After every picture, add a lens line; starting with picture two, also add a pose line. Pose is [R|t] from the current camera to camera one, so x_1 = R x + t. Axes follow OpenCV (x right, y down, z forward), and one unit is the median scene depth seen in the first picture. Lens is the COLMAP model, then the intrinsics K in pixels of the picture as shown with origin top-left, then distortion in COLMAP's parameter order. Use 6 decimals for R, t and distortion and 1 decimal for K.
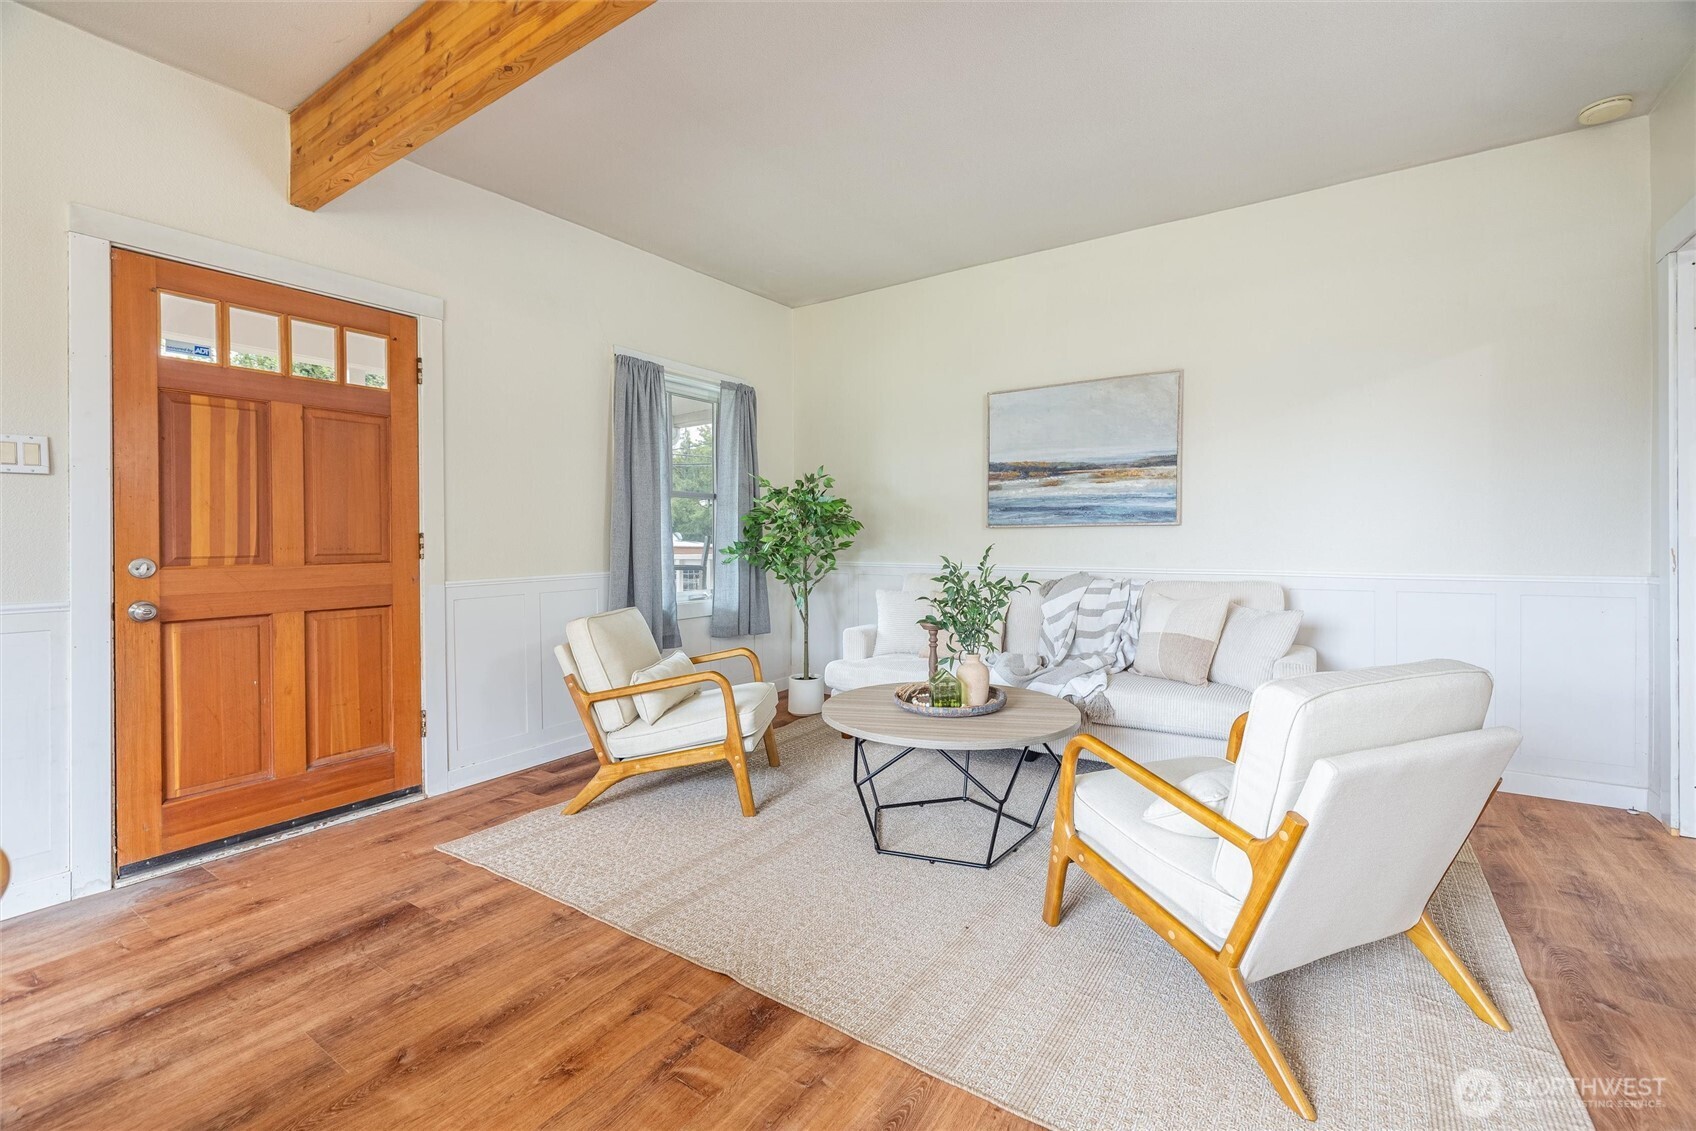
lens RADIAL K [[729.8, 0, 835.2], [0, 729.8, 547.0], [0, 0, 1]] dist [-0.001390, -0.000386]
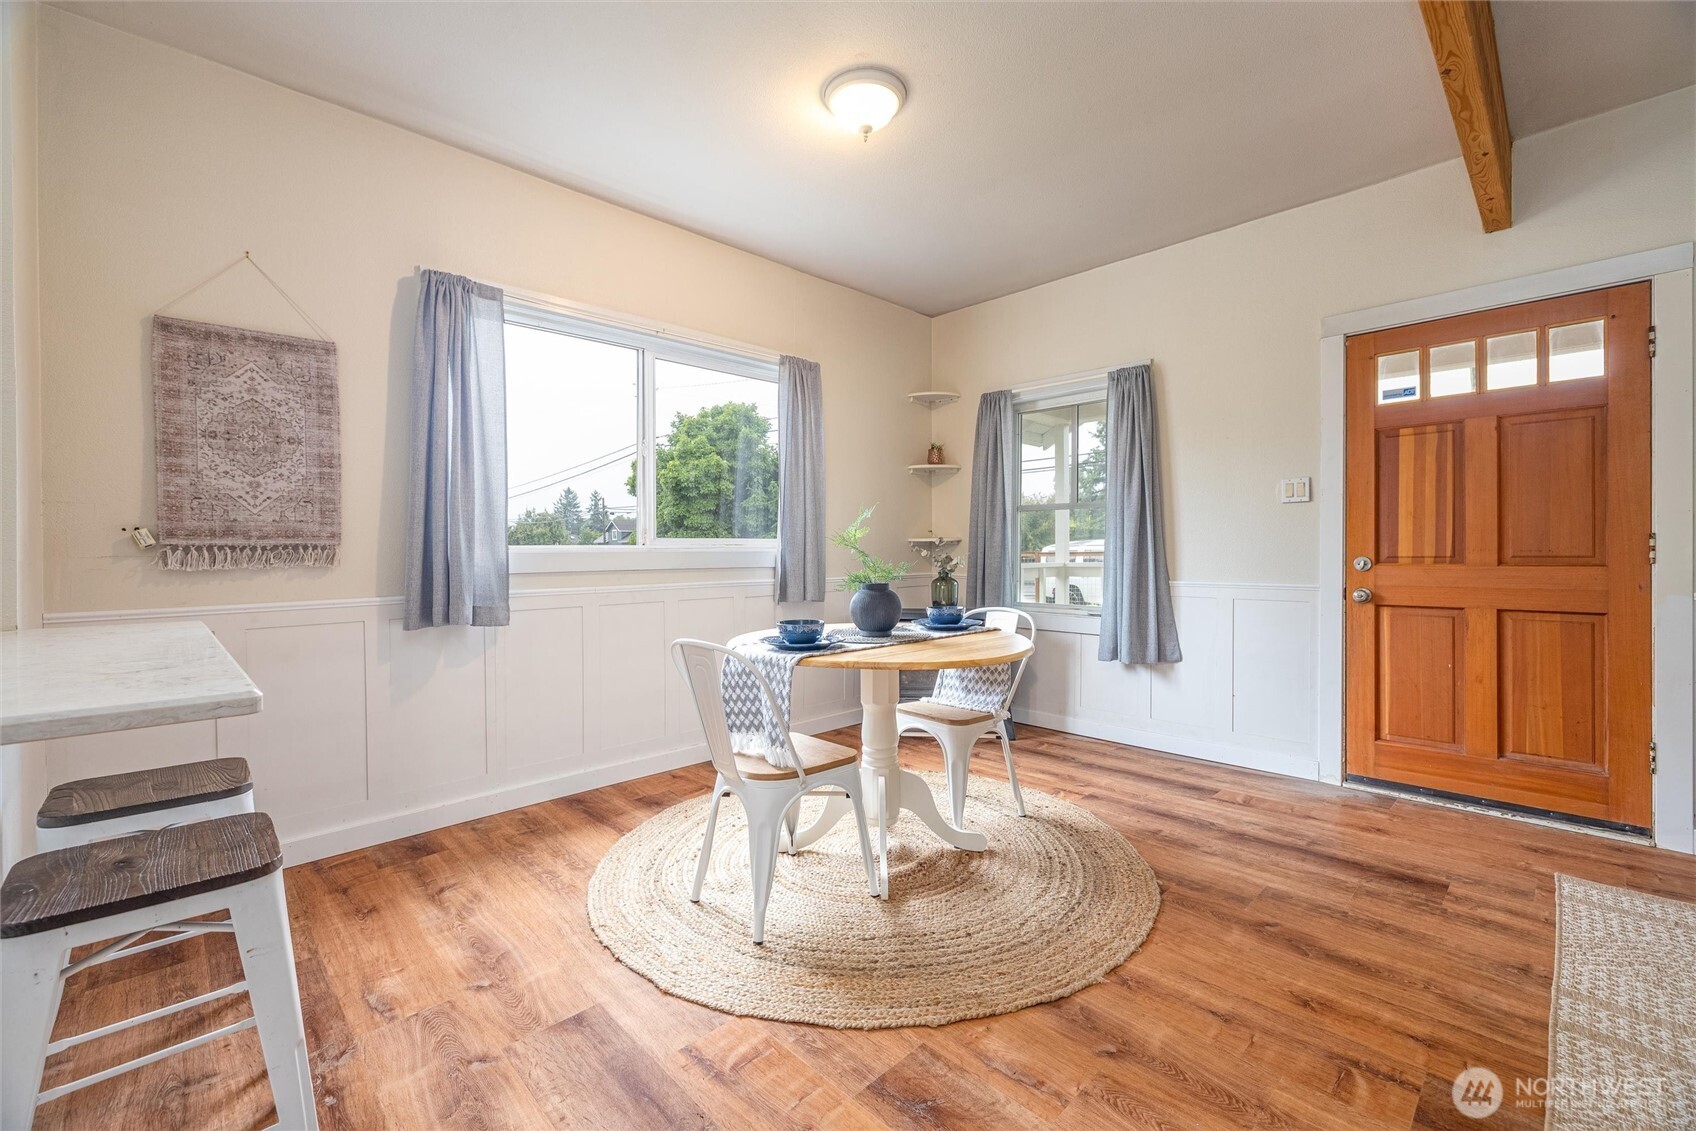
lens RADIAL K [[729.8, 0, 844.5], [0, 729.8, 556.9], [0, 0, 1]] dist [-0.001390, -0.000386]
pose [[-0.225001, 0.018579, -0.974181, 0.580763], [0.000382, 0.999820, 0.018980, -0.010039], [0.974358, 0.003898, -0.224968, 0.340583]]
